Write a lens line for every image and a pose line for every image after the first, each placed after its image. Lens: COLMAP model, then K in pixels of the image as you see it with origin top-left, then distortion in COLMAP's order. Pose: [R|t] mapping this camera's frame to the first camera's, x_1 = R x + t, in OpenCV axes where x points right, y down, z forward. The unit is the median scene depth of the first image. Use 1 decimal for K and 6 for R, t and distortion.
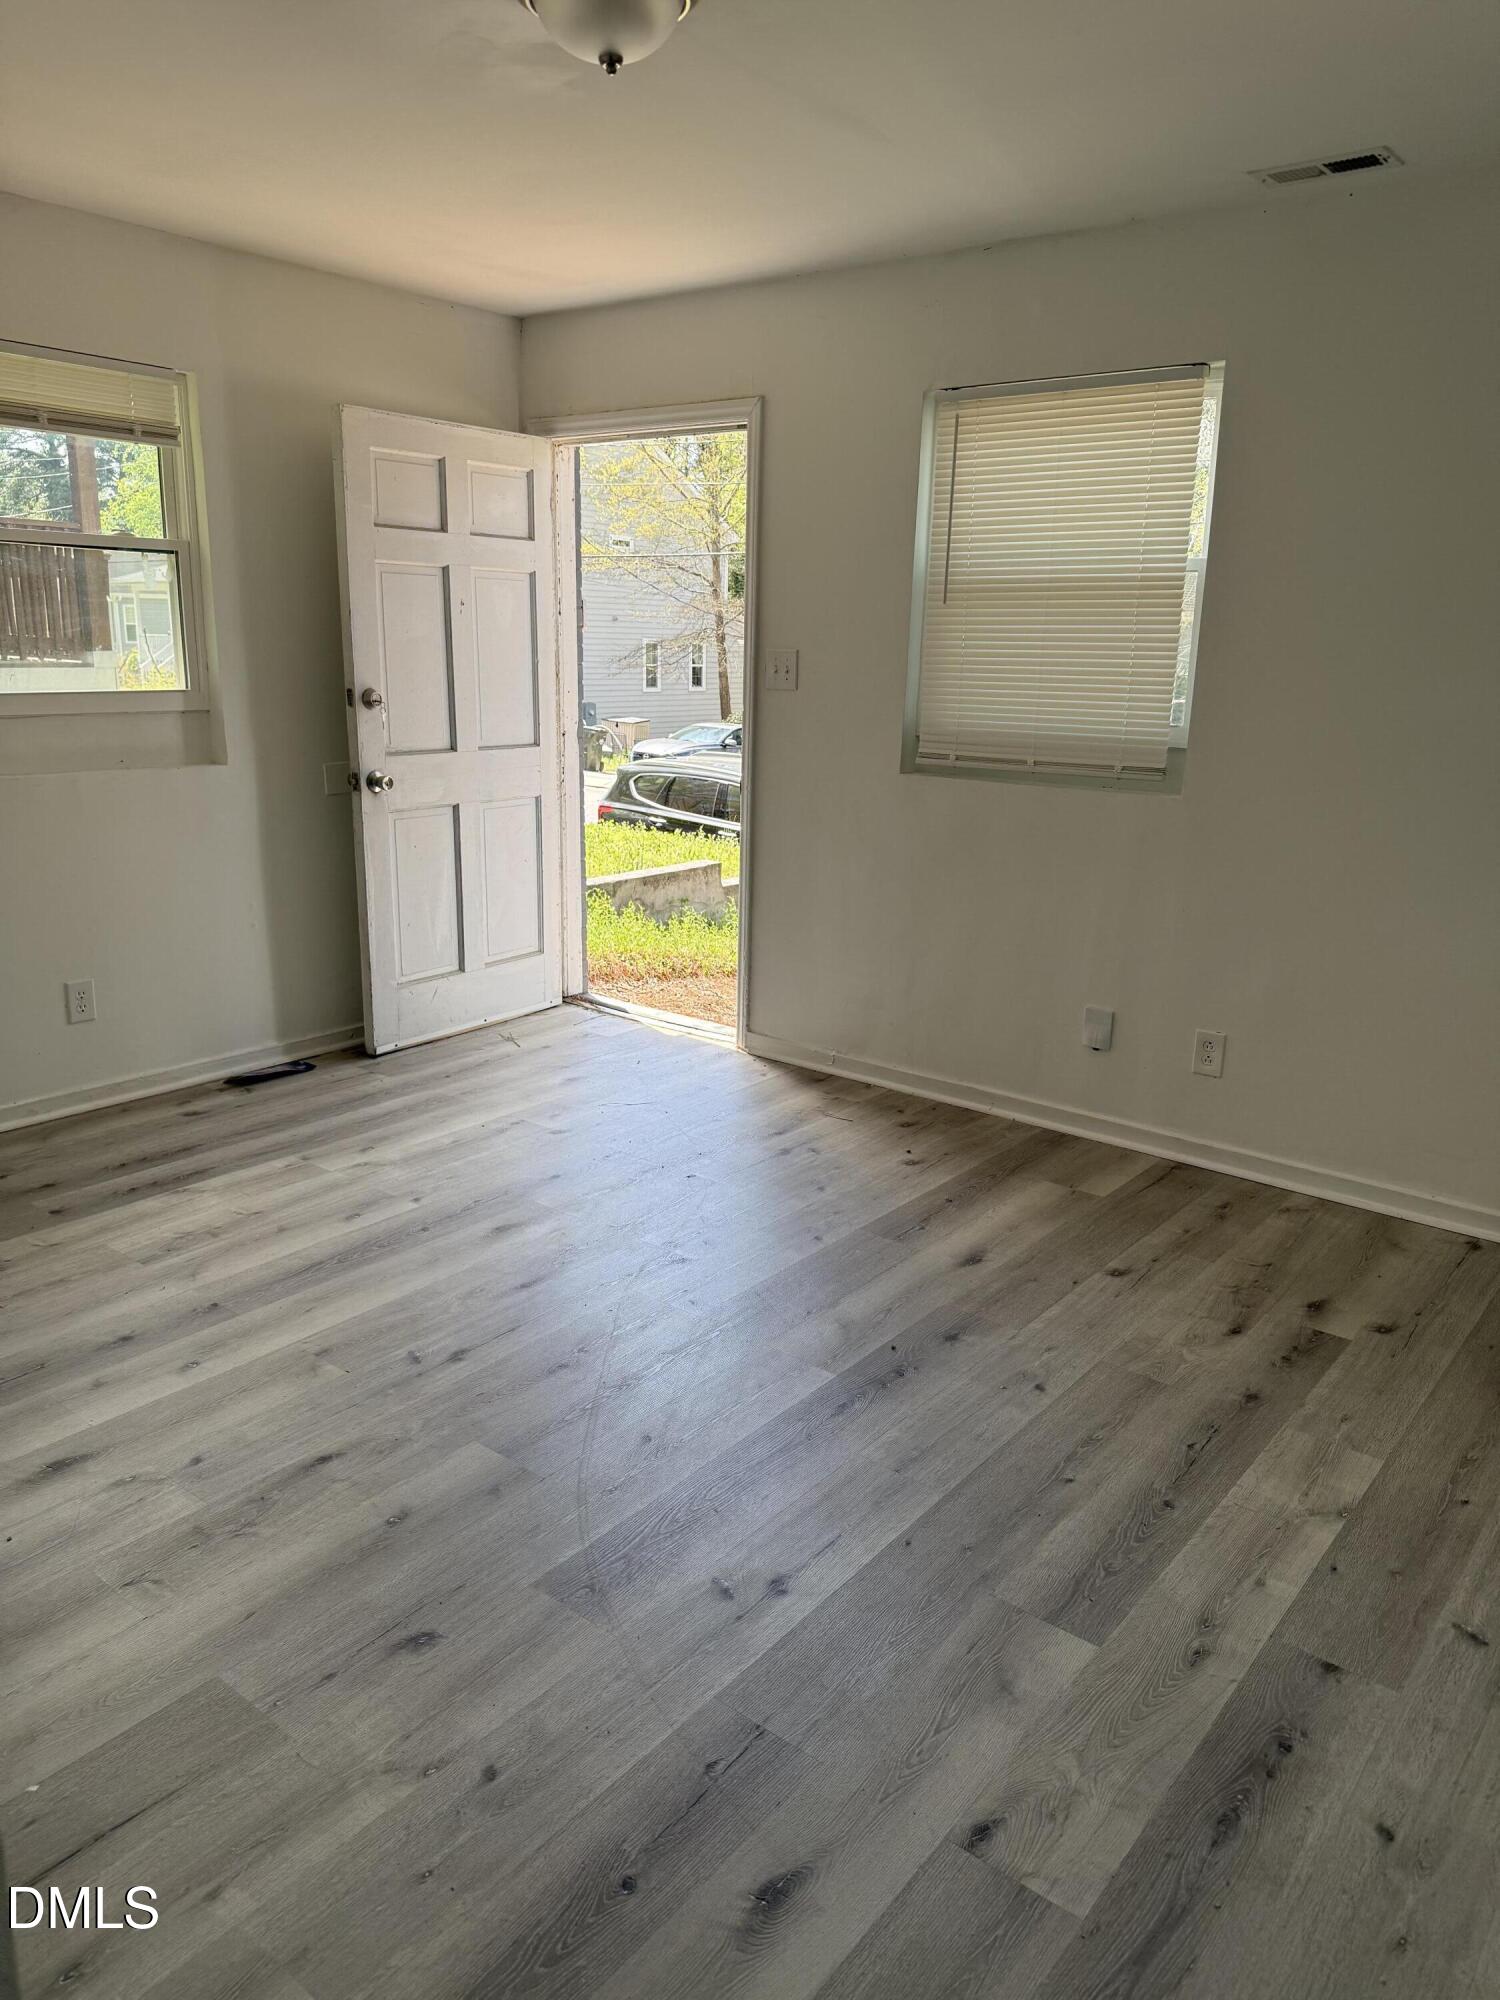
lens RADIAL K [[1438.6, 0, 749.2], [0, 1438.6, 1001.9], [0, 0, 1]] dist [0.019766, -0.010126]
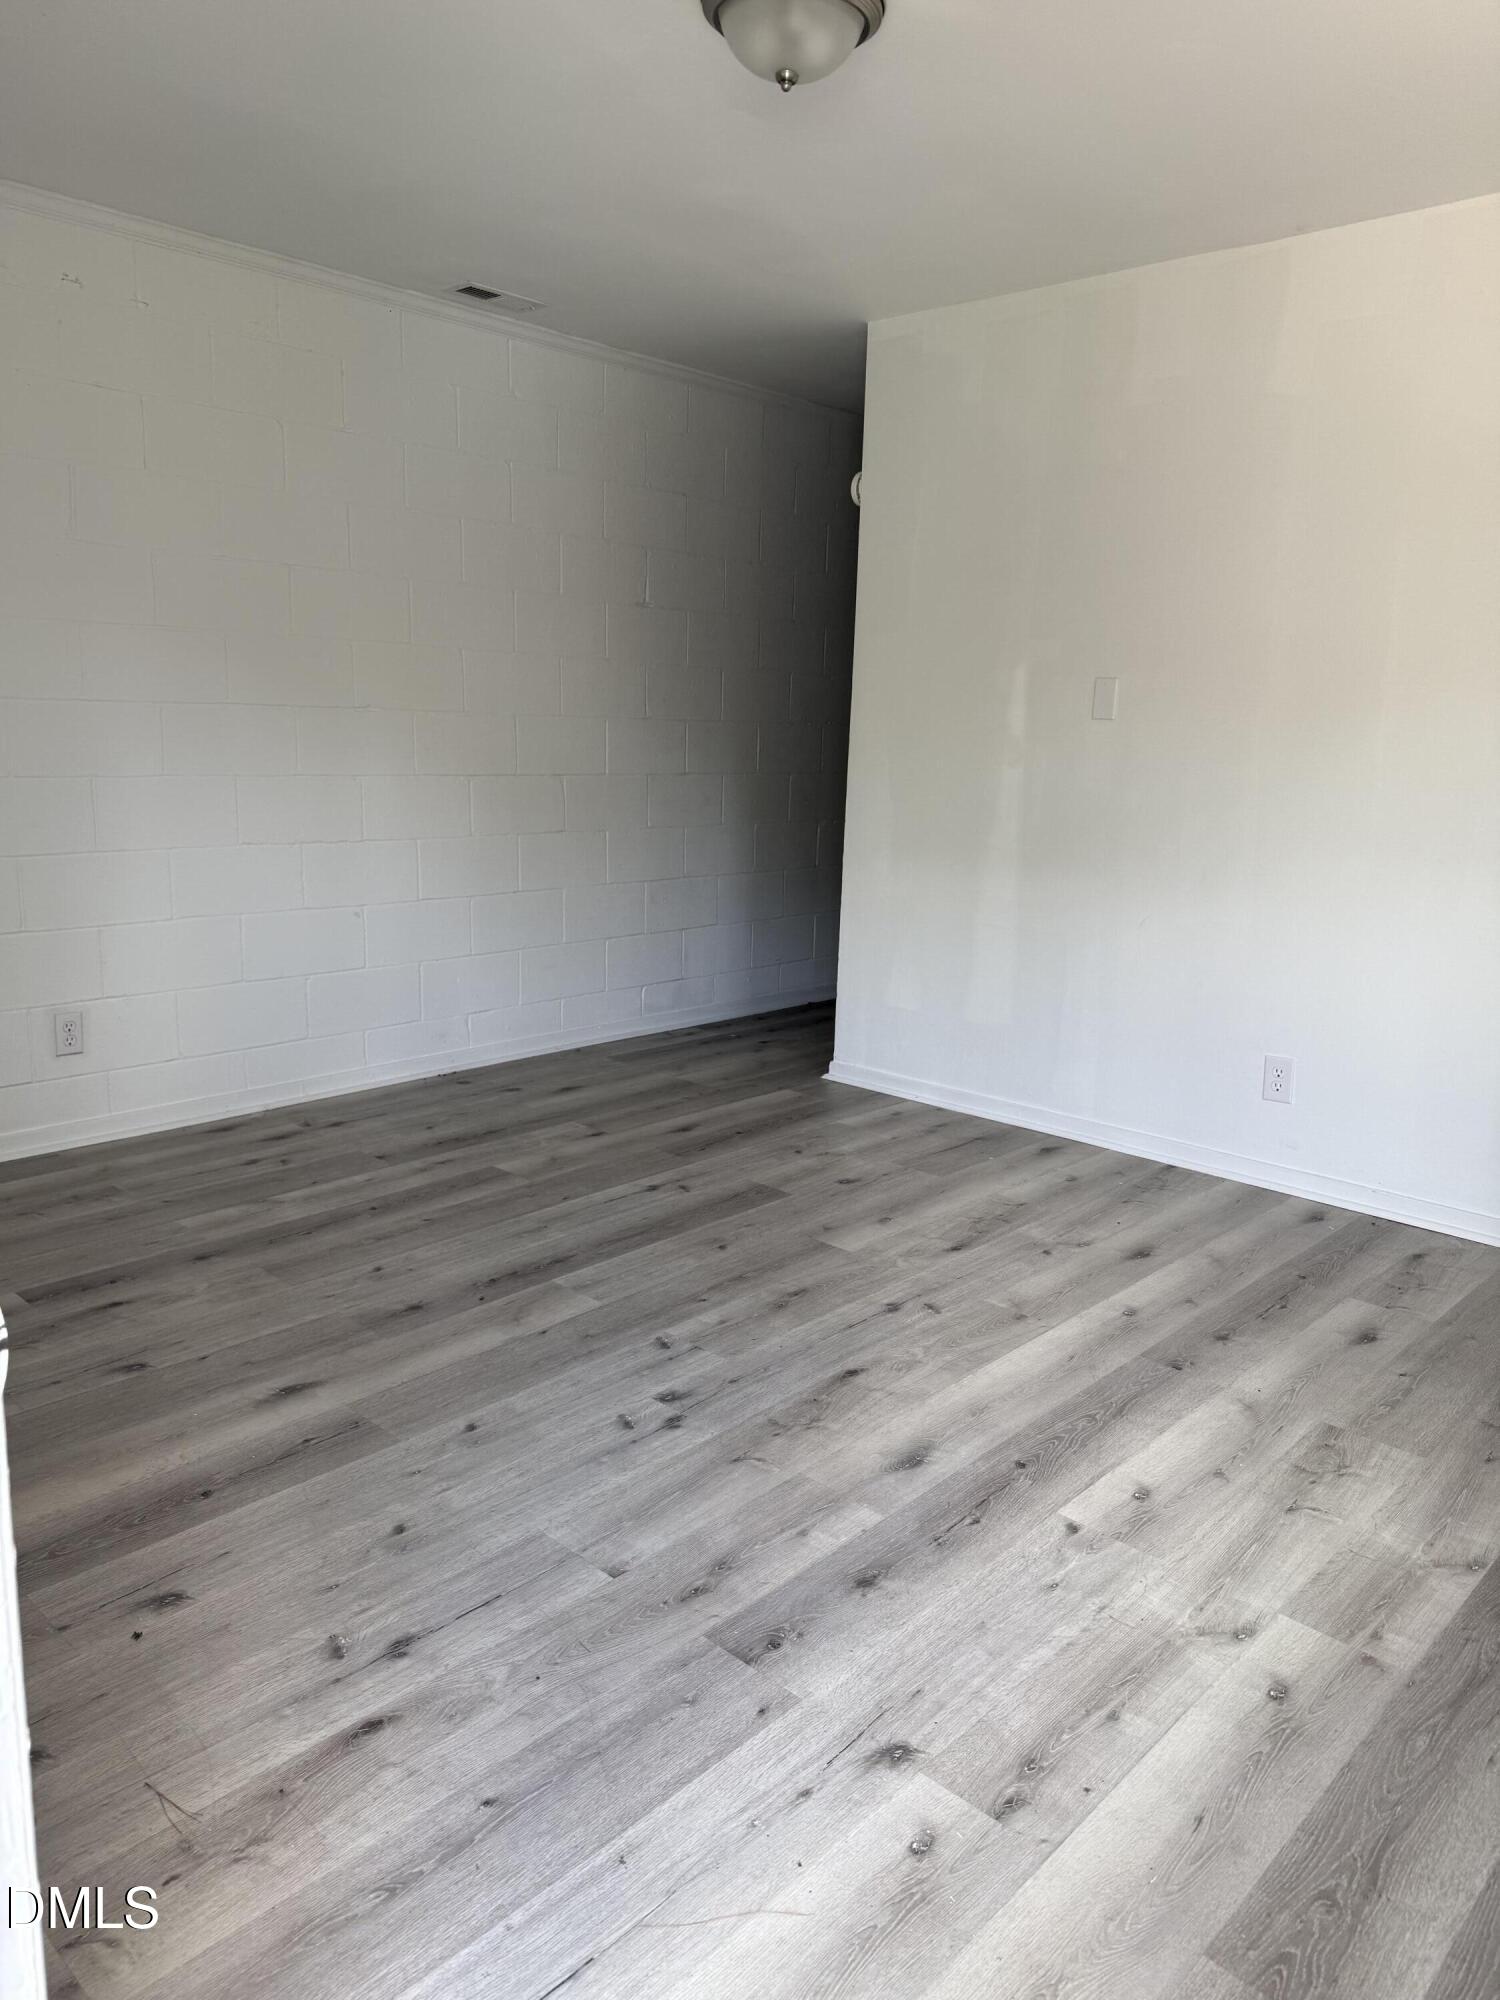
lens RADIAL K [[1438.6, 0, 749.4], [0, 1438.6, 999.6], [0, 0, 1]] dist [0.019766, -0.010126]
pose [[-0.995374, -0.068028, 0.067845, -0.154227], [-0.032559, 0.903210, 0.427962, -0.421880], [-0.090392, 0.423774, -0.901247, 1.896182]]
